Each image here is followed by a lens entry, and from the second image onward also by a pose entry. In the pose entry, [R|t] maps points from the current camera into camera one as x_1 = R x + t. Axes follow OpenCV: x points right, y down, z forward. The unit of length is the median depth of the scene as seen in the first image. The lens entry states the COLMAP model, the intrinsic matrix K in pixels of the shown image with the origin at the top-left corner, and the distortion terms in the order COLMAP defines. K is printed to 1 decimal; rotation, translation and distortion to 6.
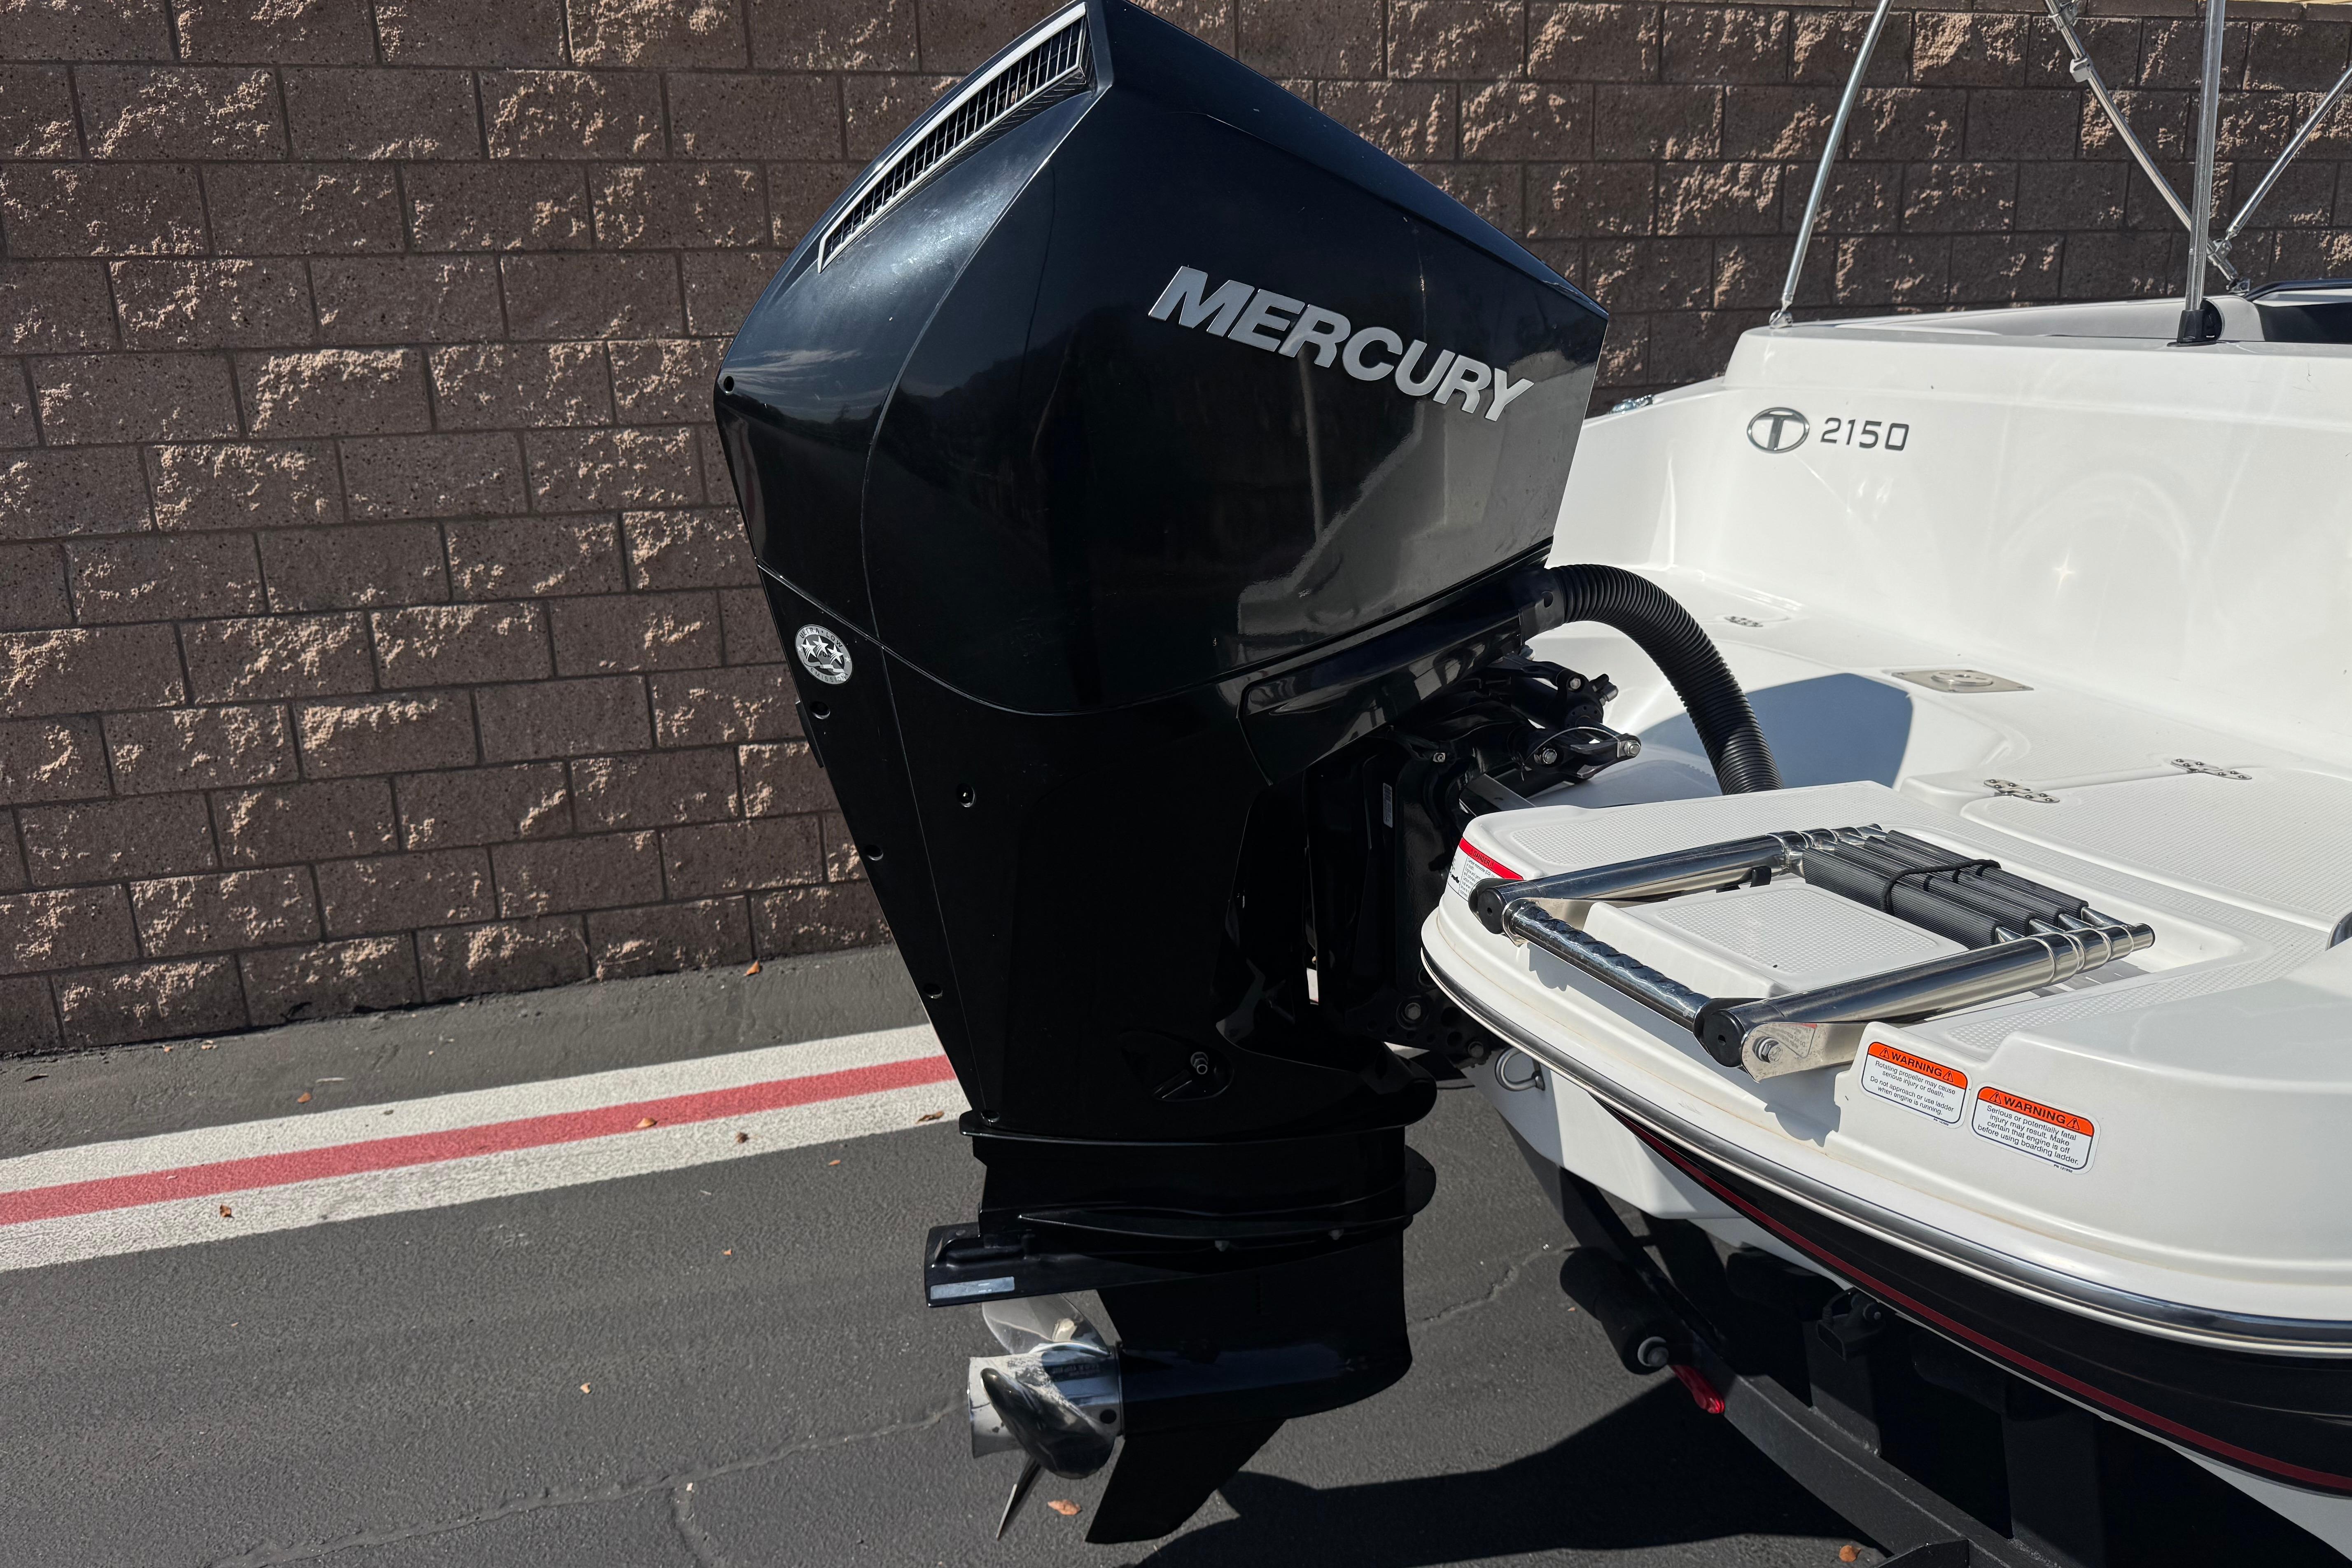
lens RADIAL K [[1655.1, 0, 1176.0], [0, 1655.1, 784.0], [0, 0, 1]] dist [0.009152, -0.031632]
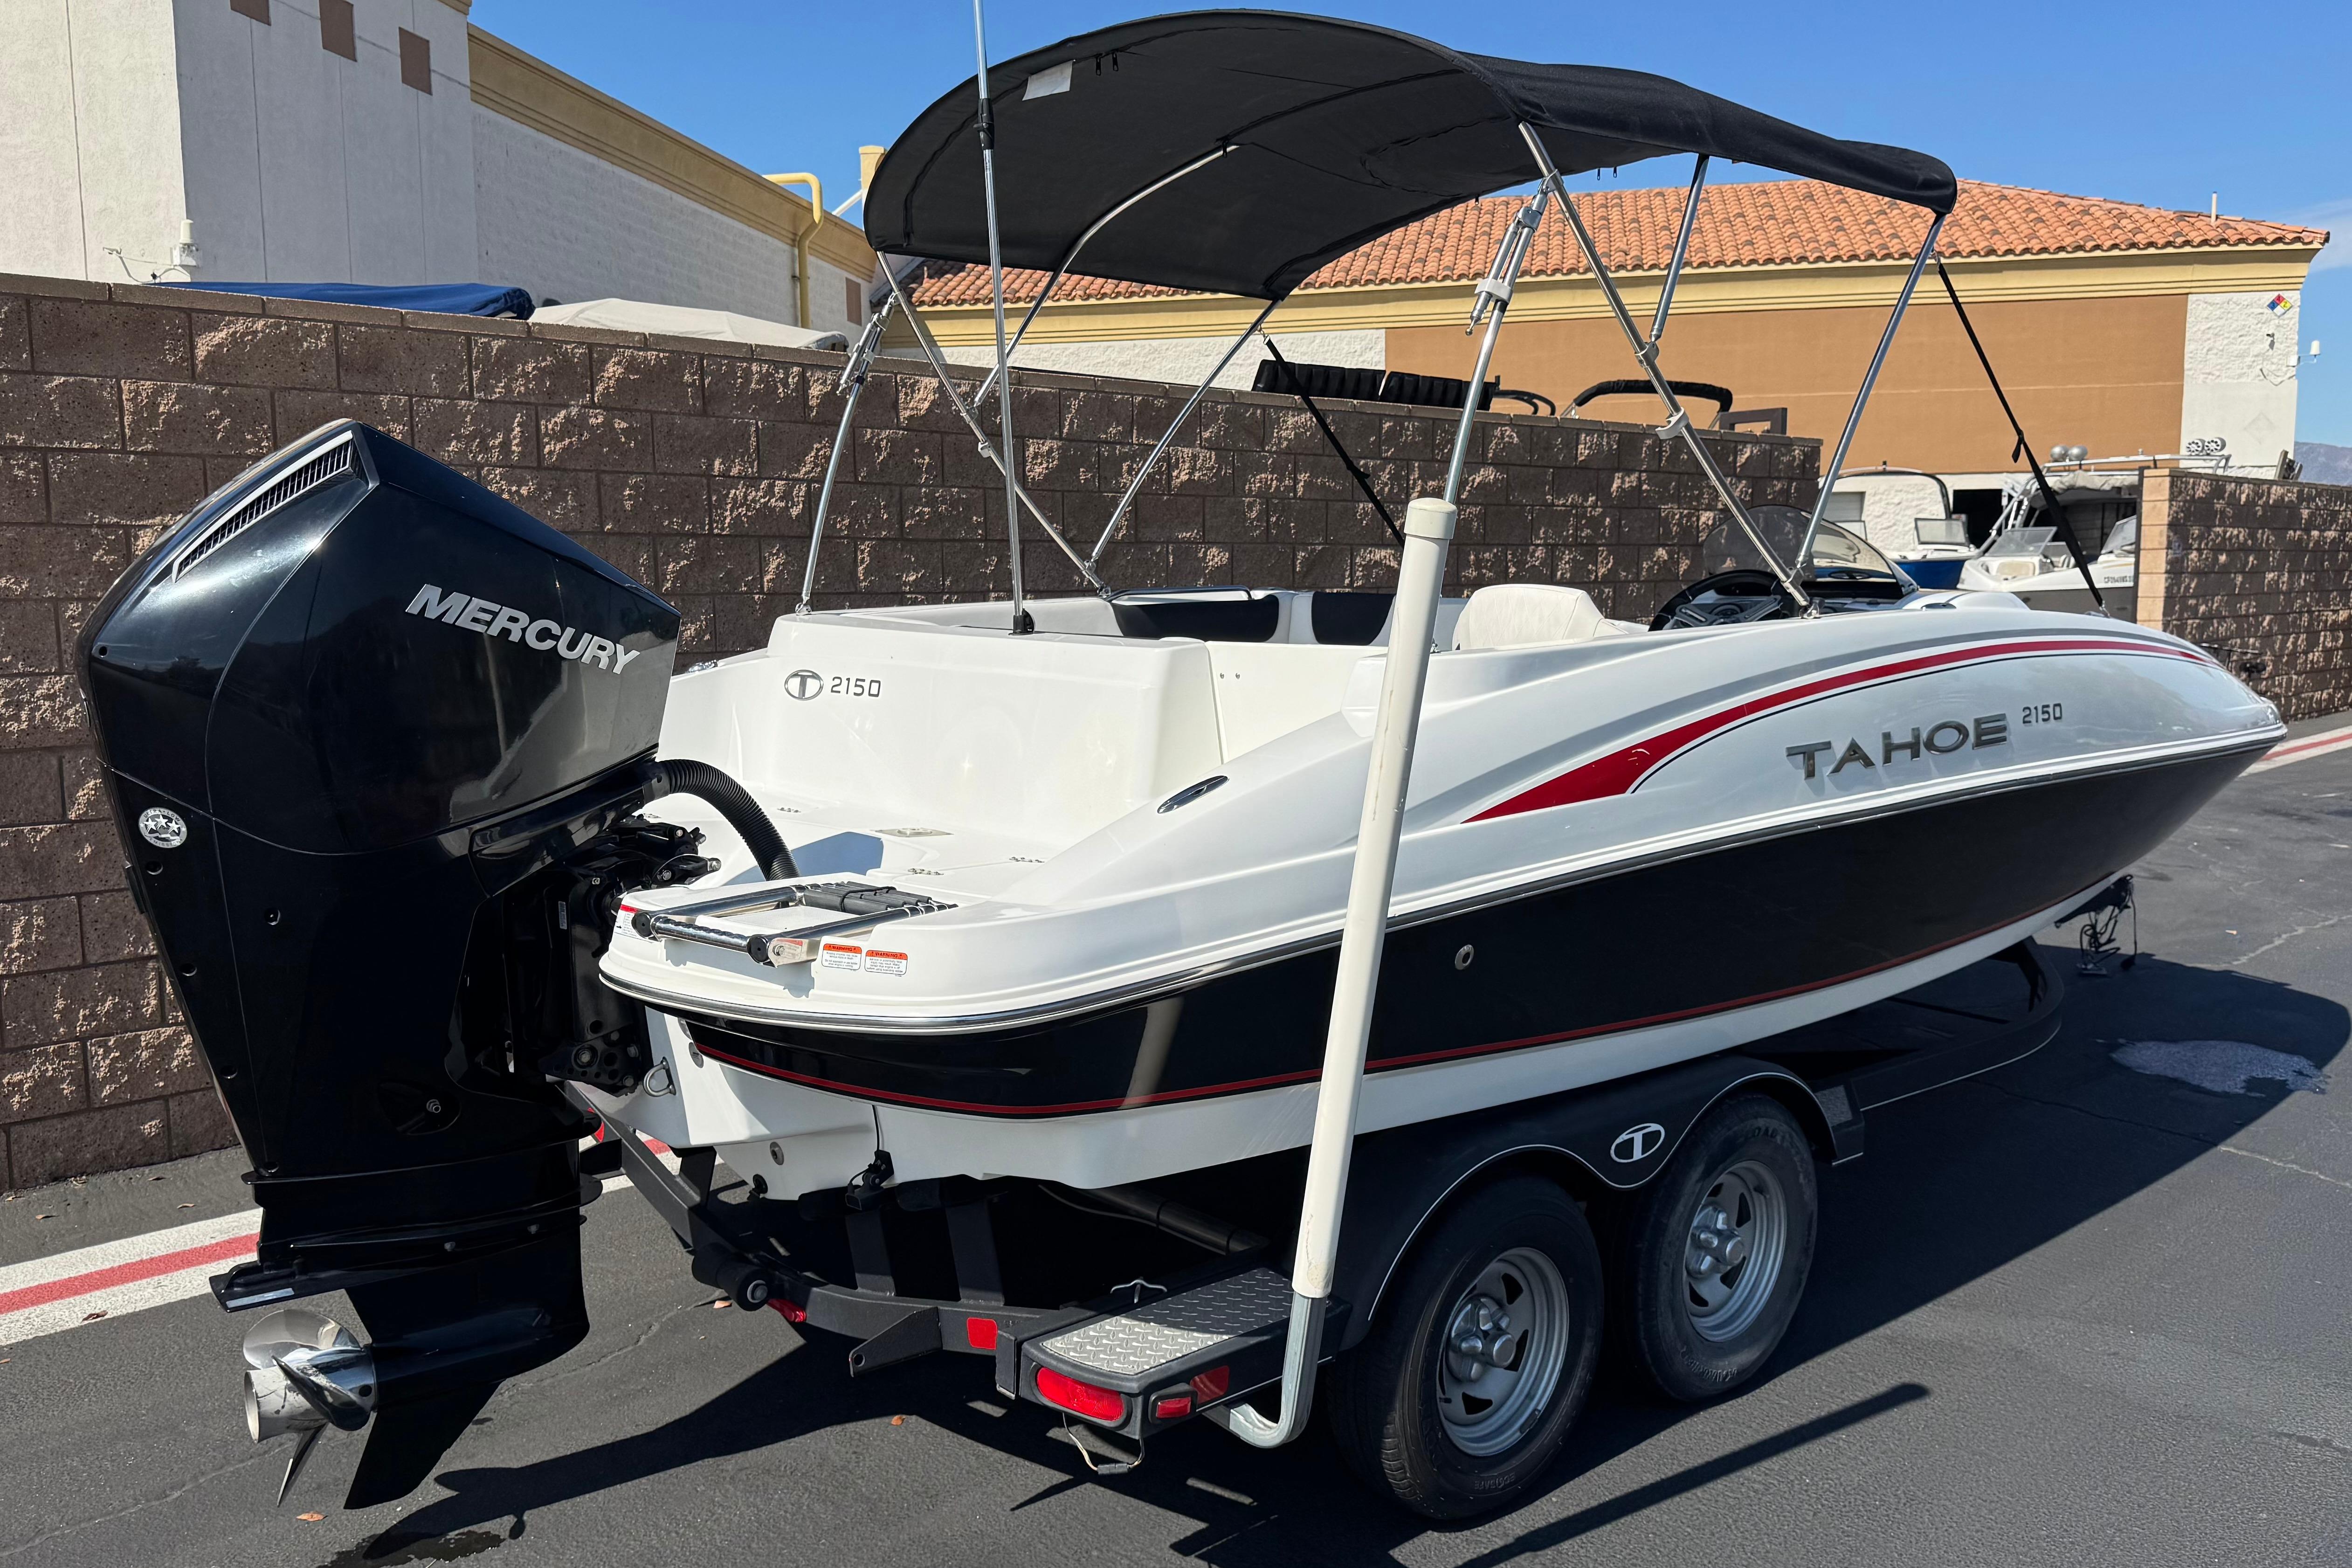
lens RADIAL K [[1841.5, 0, 1180.9], [0, 1841.5, 822.0], [0, 0, 1]] dist [0.117625, -0.261508]
pose [[0.873279, -0.039491, 0.485618, -0.090103], [0.108999, 0.987283, -0.115723, 0.083272], [-0.474872, 0.153991, 0.866477, -0.349413]]
